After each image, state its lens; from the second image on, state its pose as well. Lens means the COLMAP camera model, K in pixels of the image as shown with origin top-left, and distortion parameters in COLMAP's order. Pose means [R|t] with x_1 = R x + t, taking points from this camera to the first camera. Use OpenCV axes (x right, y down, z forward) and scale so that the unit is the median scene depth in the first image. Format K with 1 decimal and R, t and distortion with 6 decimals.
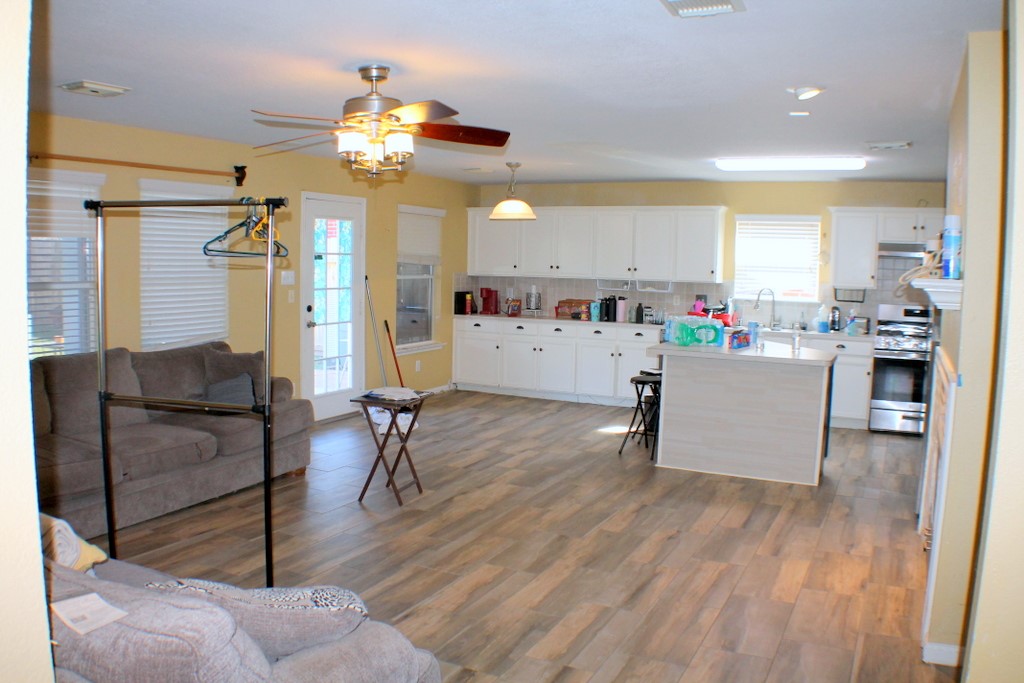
lens RADIAL K [[850.3, 0, 512.0], [0, 850.3, 341.5], [0, 0, 1]] dist [-0.190294, 0.022236]
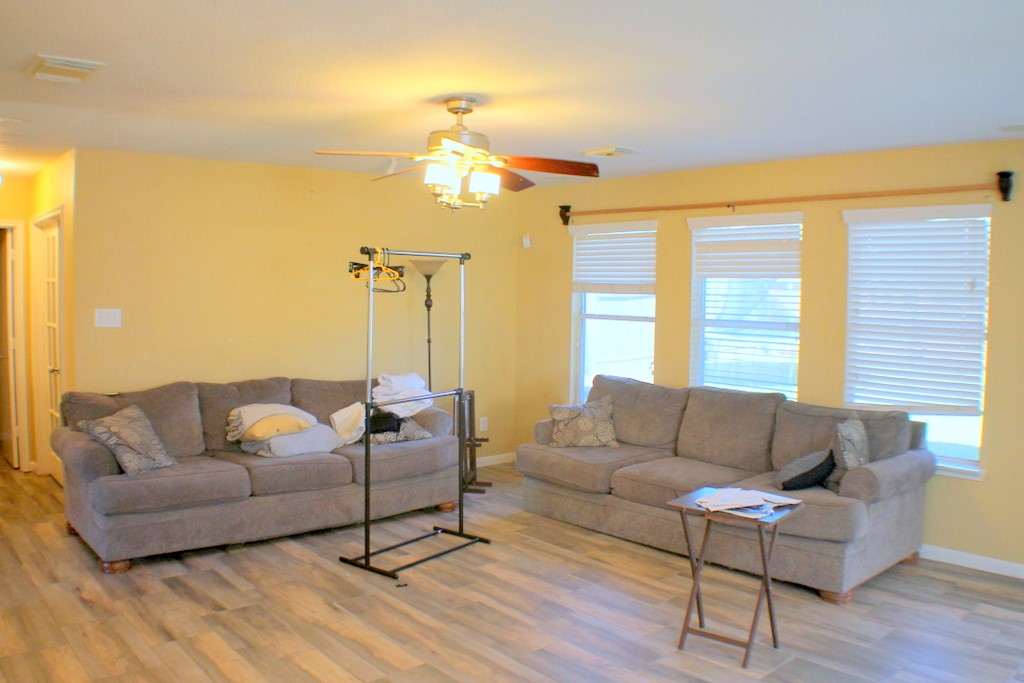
lens RADIAL K [[850.3, 0, 512.0], [0, 850.3, 341.5], [0, 0, 1]] dist [-0.190294, 0.022236]
pose [[-0.410194, 0.026208, -0.911622, 0.724793], [-0.110794, 0.990751, 0.078336, -0.128204], [0.905243, 0.133135, -0.403497, 1.503232]]
